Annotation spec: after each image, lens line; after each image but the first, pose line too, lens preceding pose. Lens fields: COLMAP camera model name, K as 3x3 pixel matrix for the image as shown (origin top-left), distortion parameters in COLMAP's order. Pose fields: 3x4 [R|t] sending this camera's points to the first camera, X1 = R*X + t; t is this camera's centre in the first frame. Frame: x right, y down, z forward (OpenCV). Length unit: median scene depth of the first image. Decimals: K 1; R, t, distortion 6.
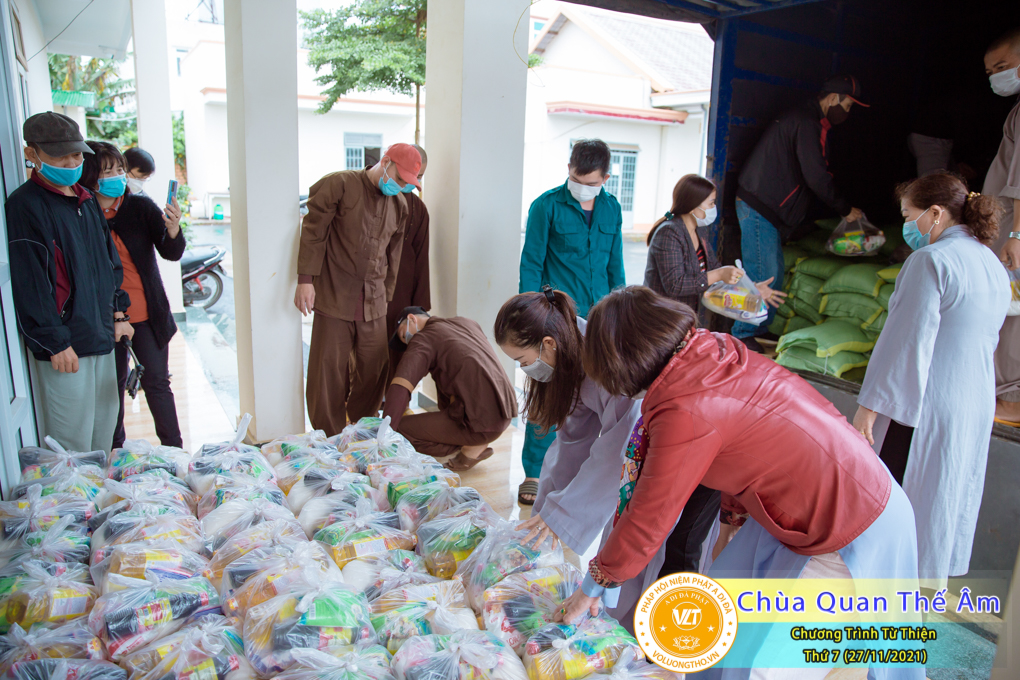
lens RADIAL K [[692.5, 0, 510.0], [0, 692.5, 340.0], [0, 0, 1]] dist [-0.119665, 0.091442]
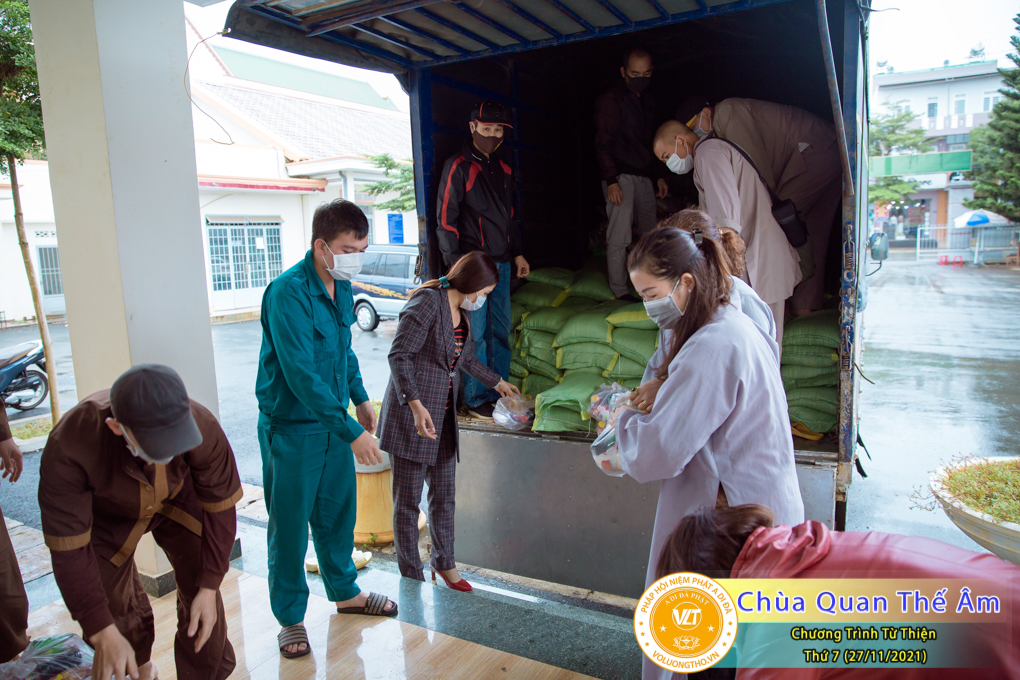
lens RADIAL K [[692.5, 0, 510.0], [0, 692.5, 340.0], [0, 0, 1]] dist [-0.119665, 0.091442]
pose [[0.868919, -0.135850, 0.475945, -0.059915], [0.180618, 0.982314, -0.049364, -0.039502], [-0.460822, 0.128858, 0.878088, 0.153150]]
